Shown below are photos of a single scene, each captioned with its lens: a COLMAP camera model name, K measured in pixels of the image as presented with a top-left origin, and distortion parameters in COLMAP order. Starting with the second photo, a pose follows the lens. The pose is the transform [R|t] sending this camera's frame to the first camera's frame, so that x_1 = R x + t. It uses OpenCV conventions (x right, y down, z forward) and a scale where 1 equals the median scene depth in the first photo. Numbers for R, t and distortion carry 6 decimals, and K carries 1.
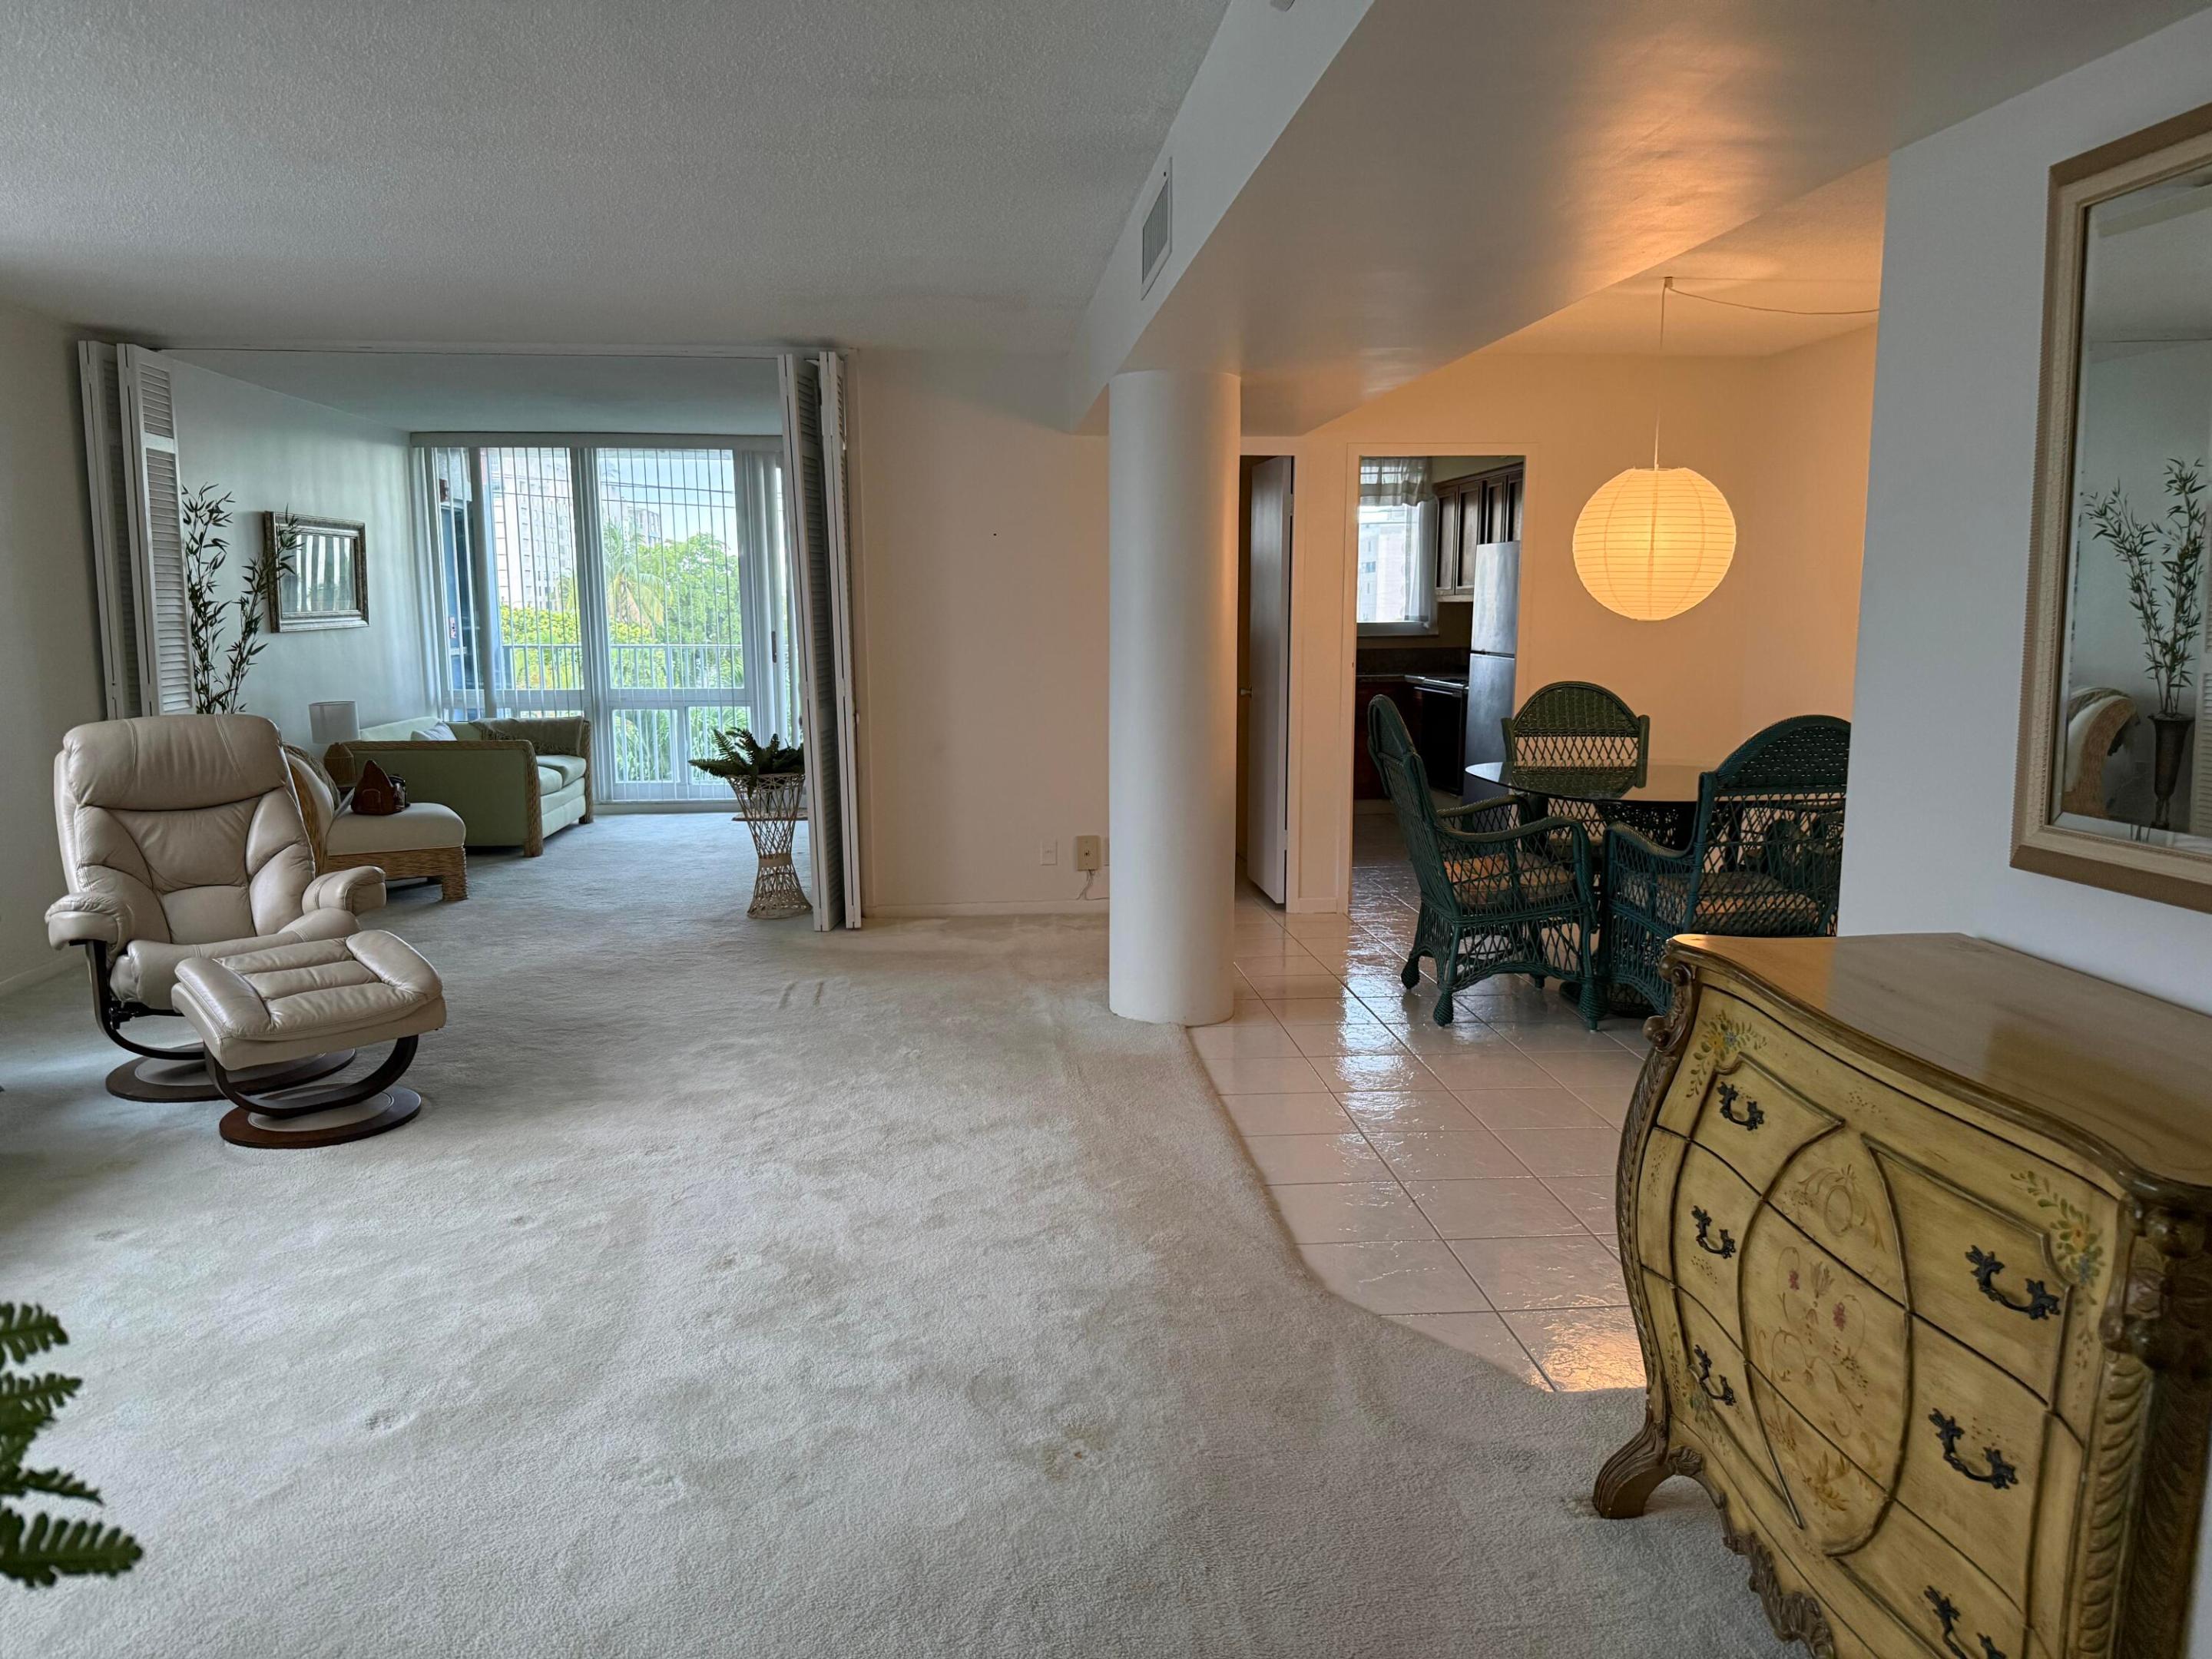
lens RADIAL K [[1562.5, 0, 1106.0], [0, 1562.5, 829.5], [0, 0, 1]] dist [0.089630, -0.120484]
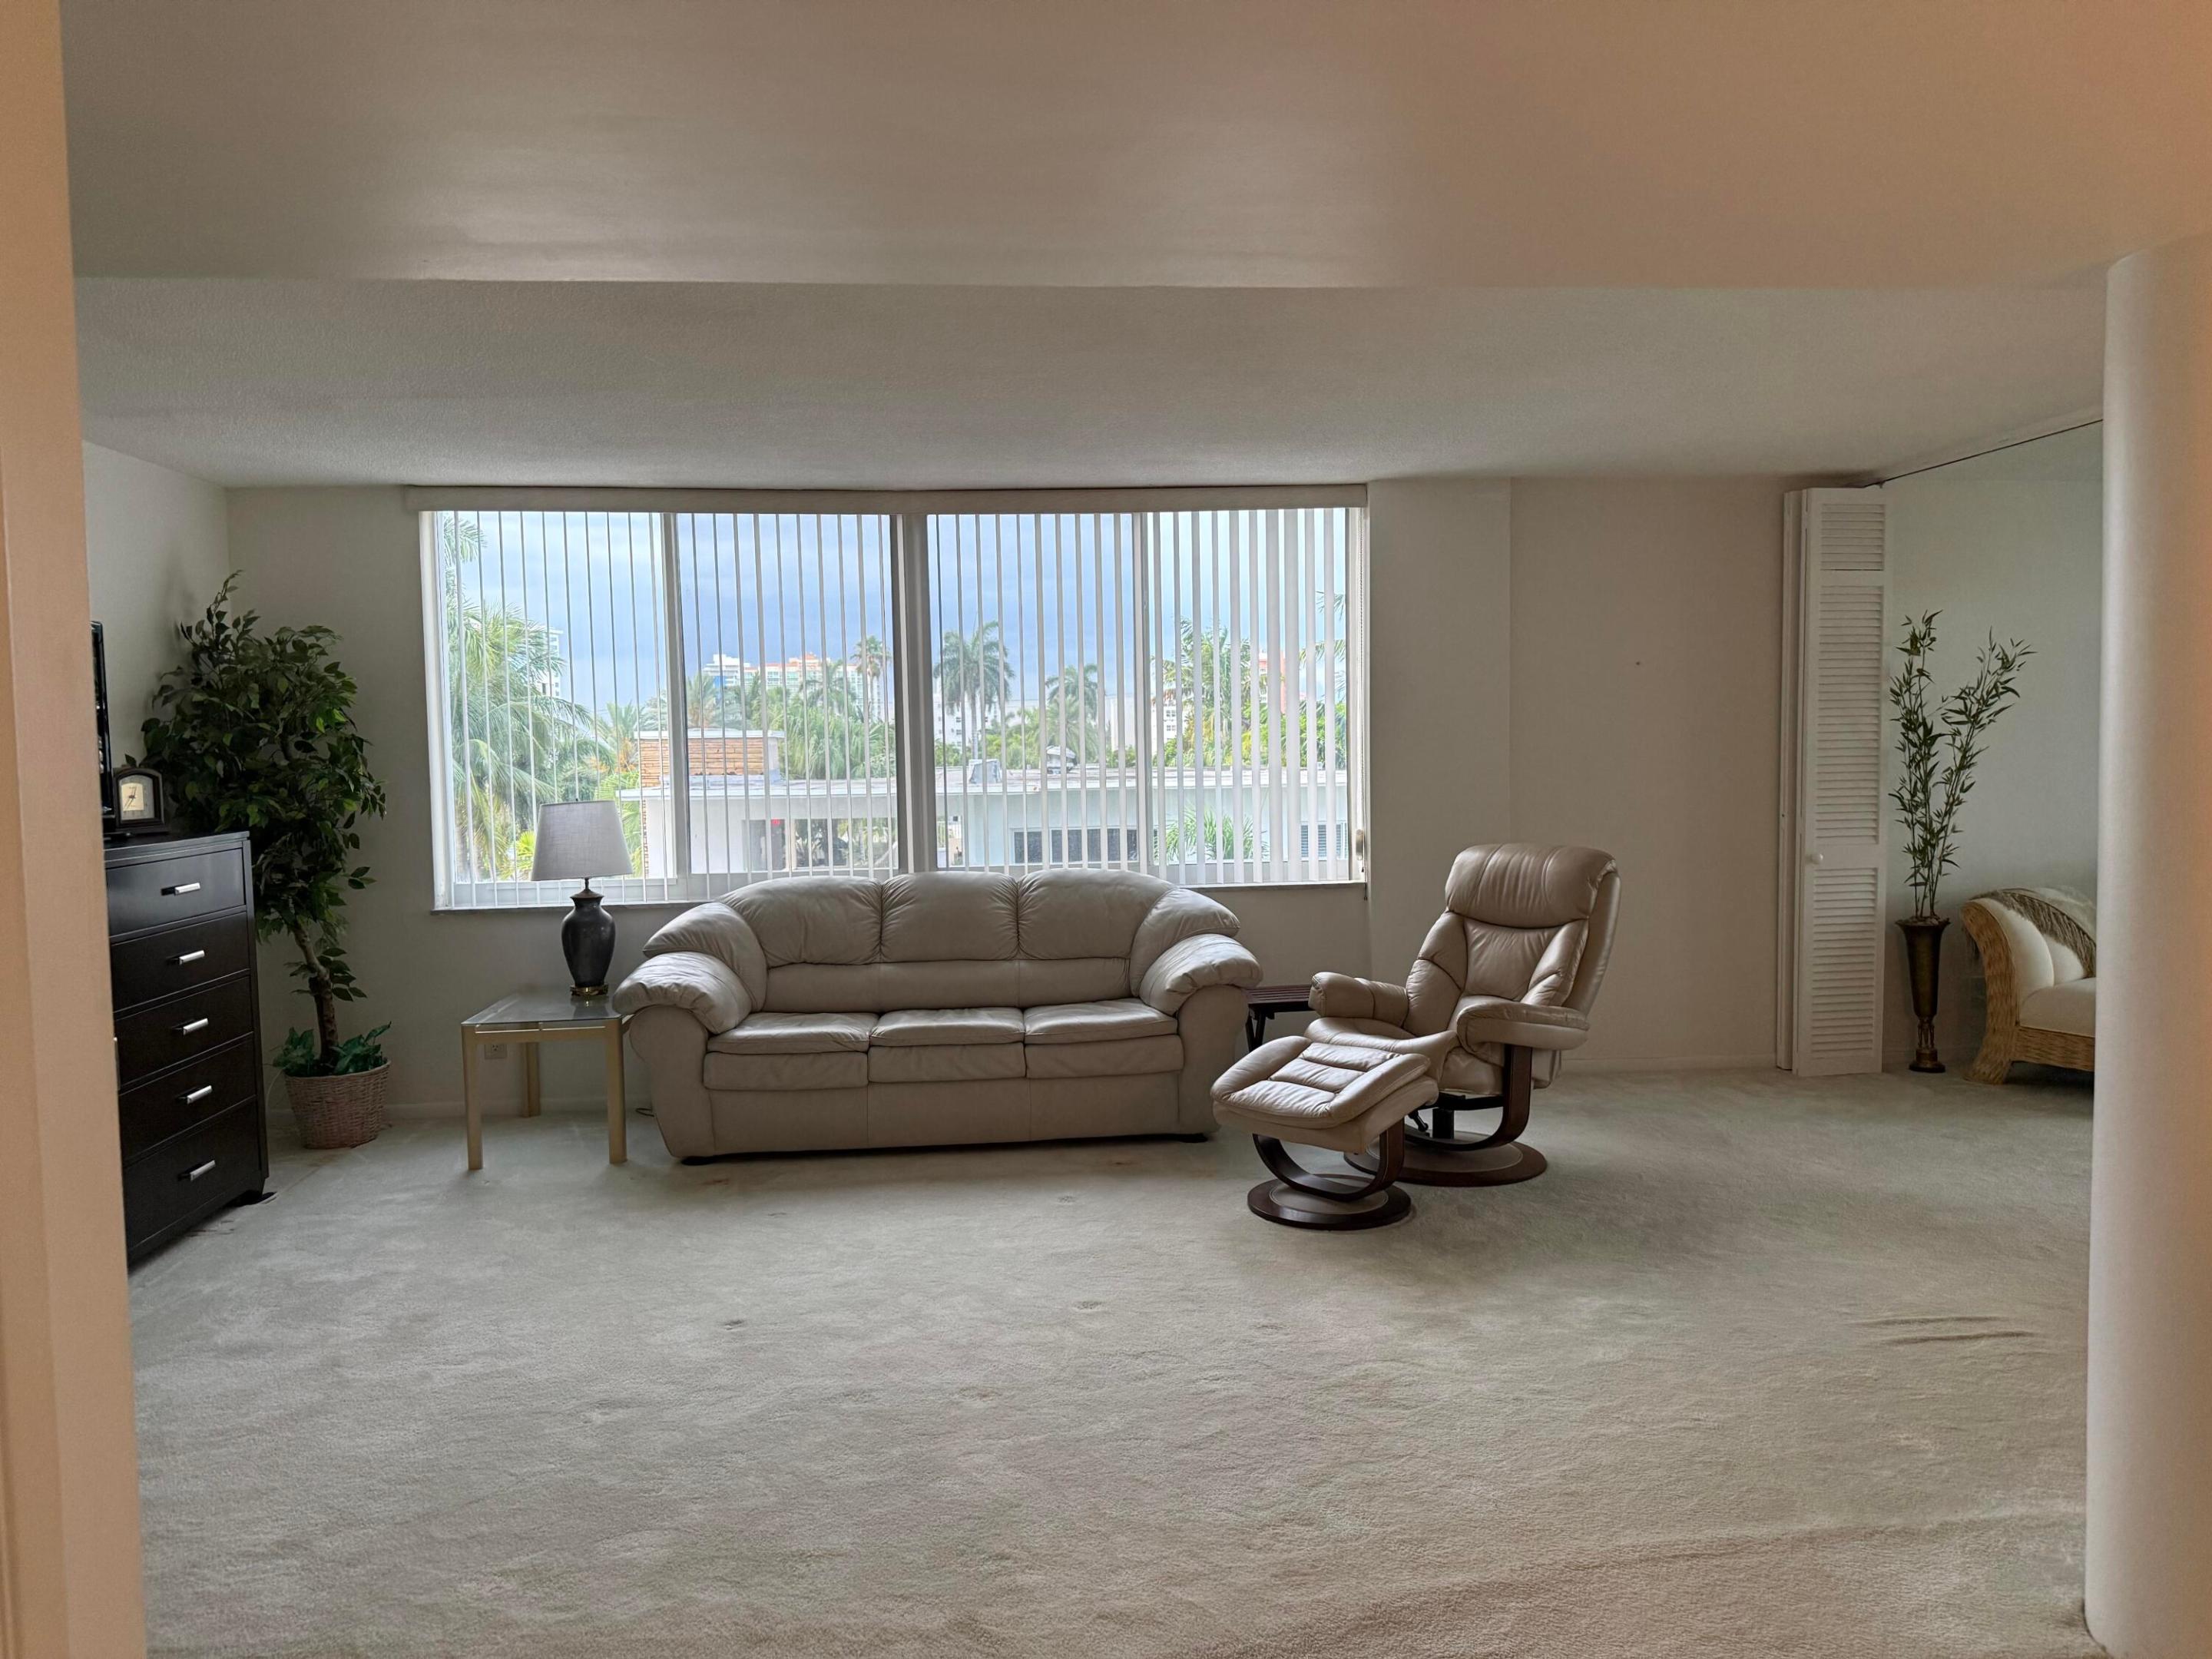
lens RADIAL K [[1563.1, 0, 1106.0], [0, 1563.1, 829.5], [0, 0, 1]] dist [0.009956, -0.013161]
pose [[-0.011331, 0.059982, -0.998135, 0.256861], [-0.131945, 0.989381, 0.060953, -0.054448], [0.991192, 0.132390, -0.003296, 0.358080]]
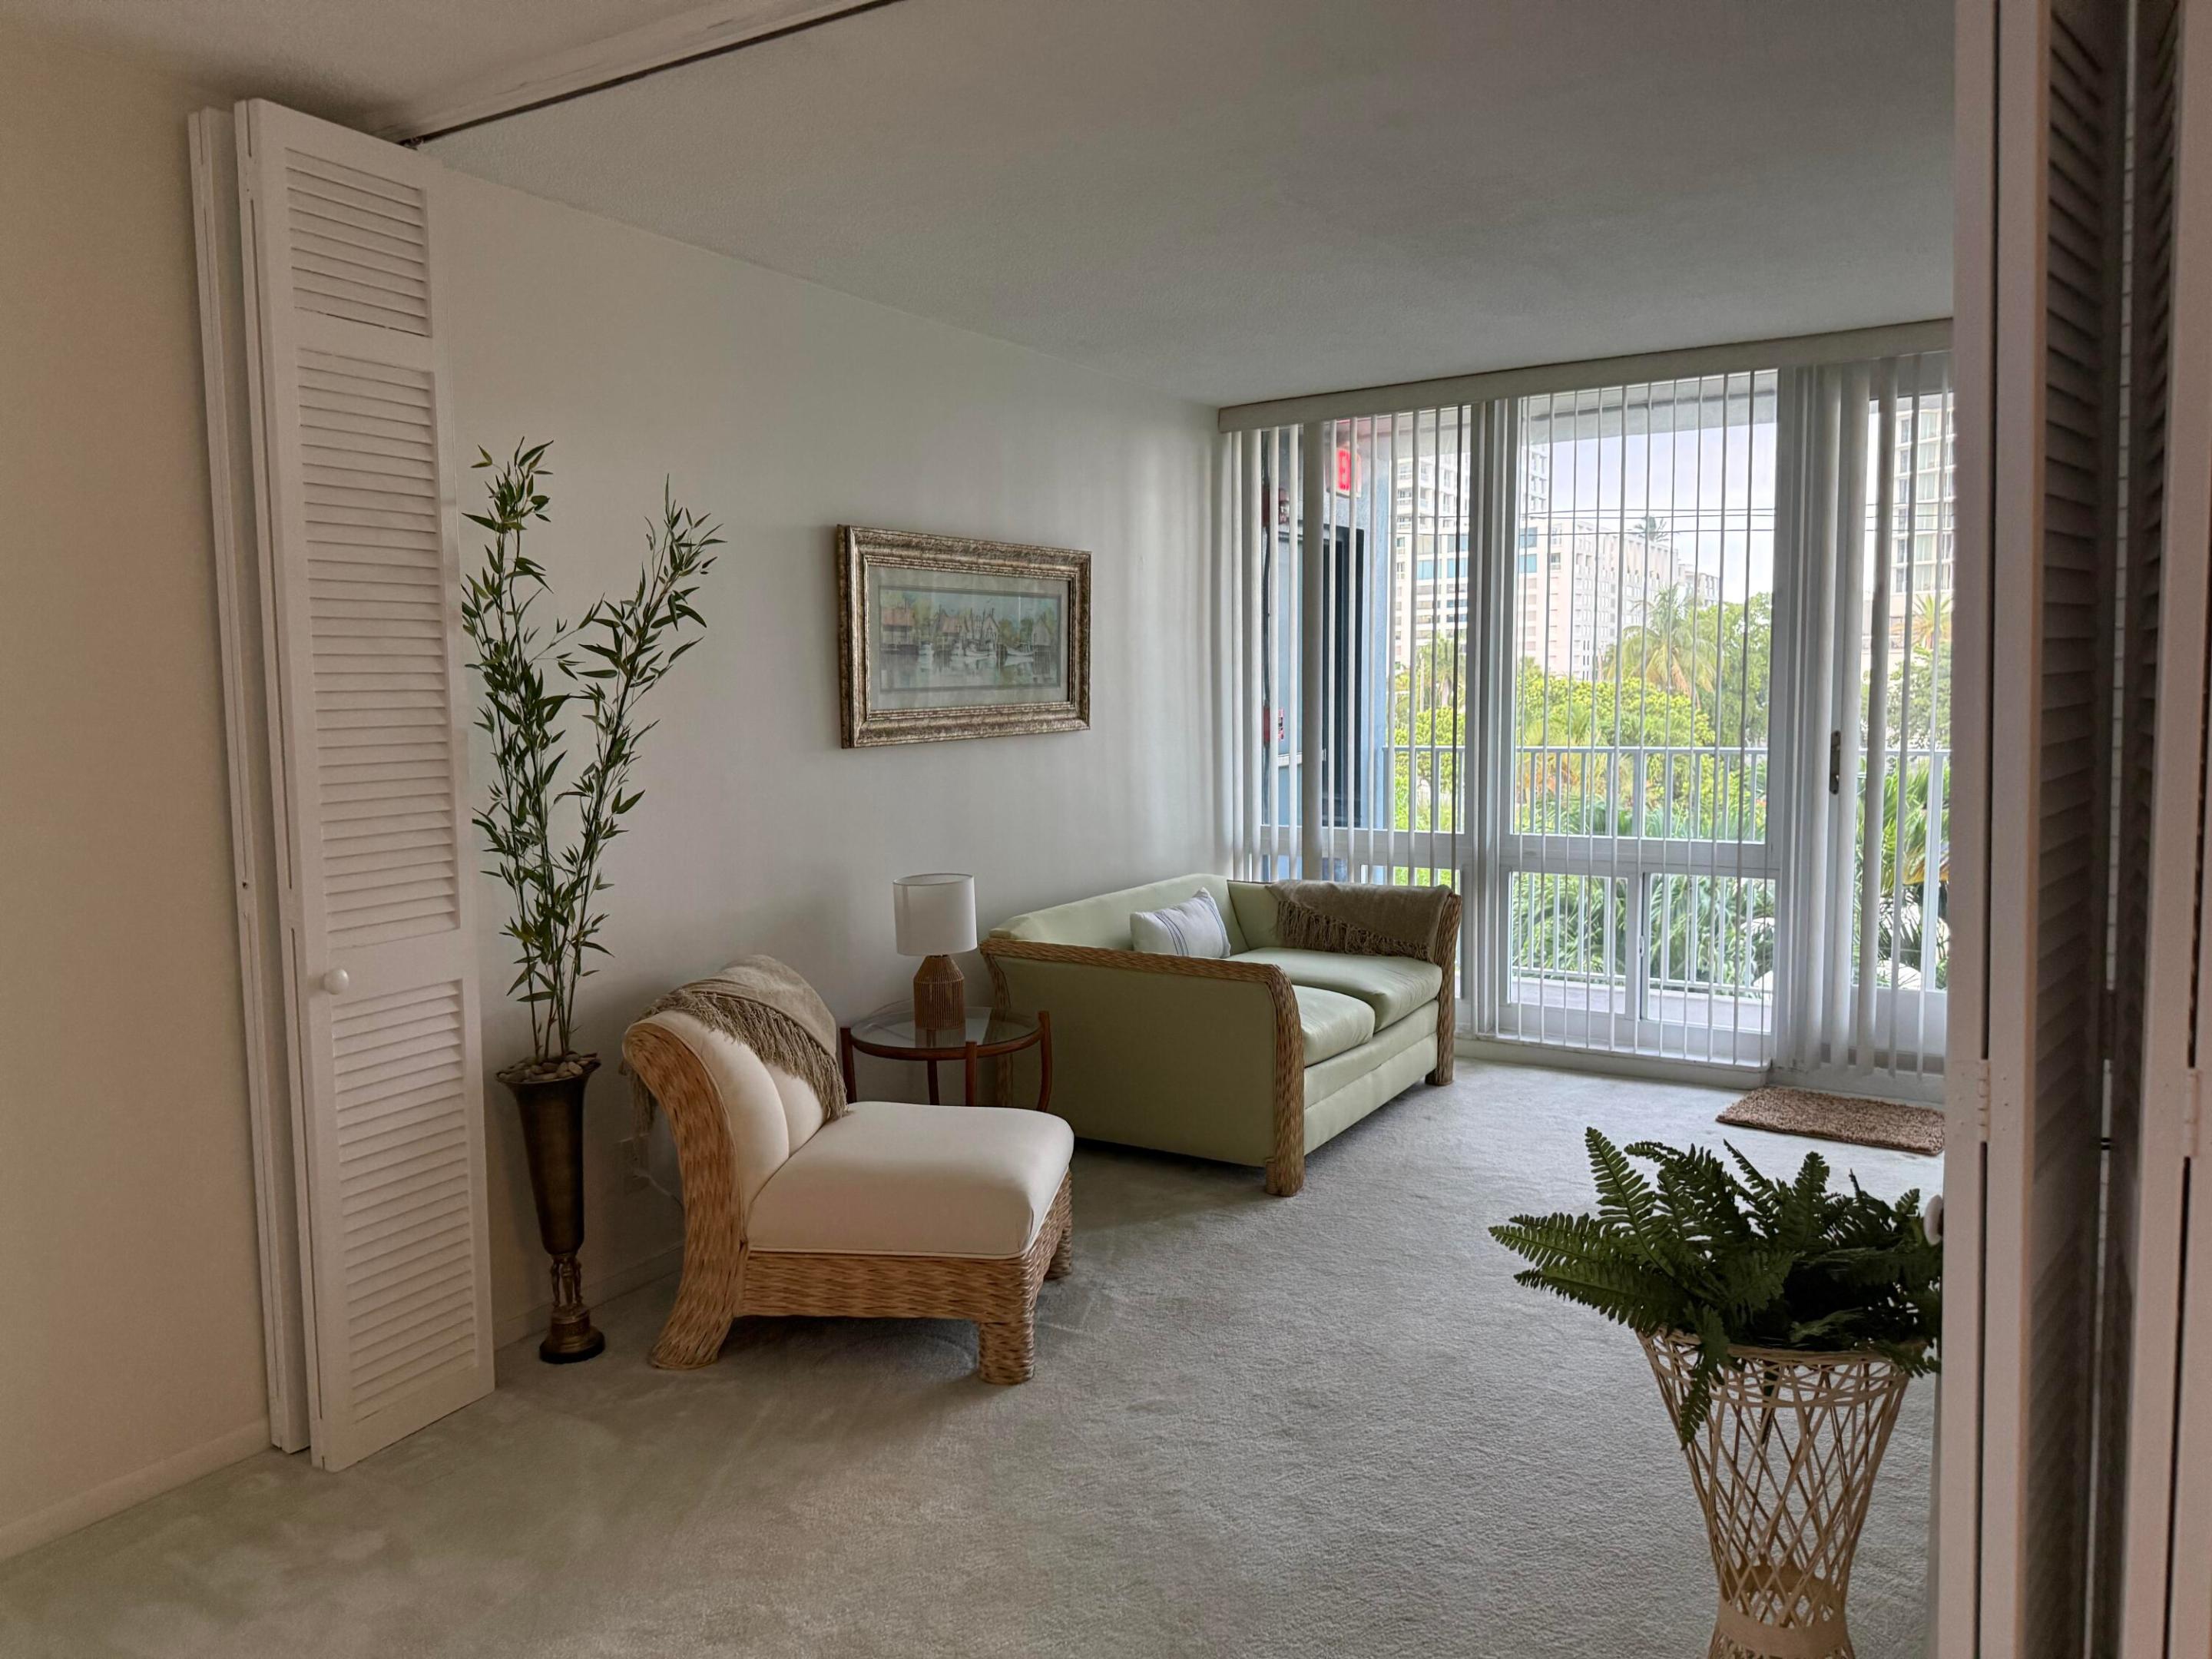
lens RADIAL K [[1562.5, 0, 1106.0], [0, 1562.5, 829.5], [0, 0, 1]] dist [0.089630, -0.120484]
pose [[0.802458, 0.051734, -0.594461, -0.104896], [-0.076976, 0.996885, -0.017154, -0.074819], [0.591722, 0.059525, 0.803941, 0.496896]]
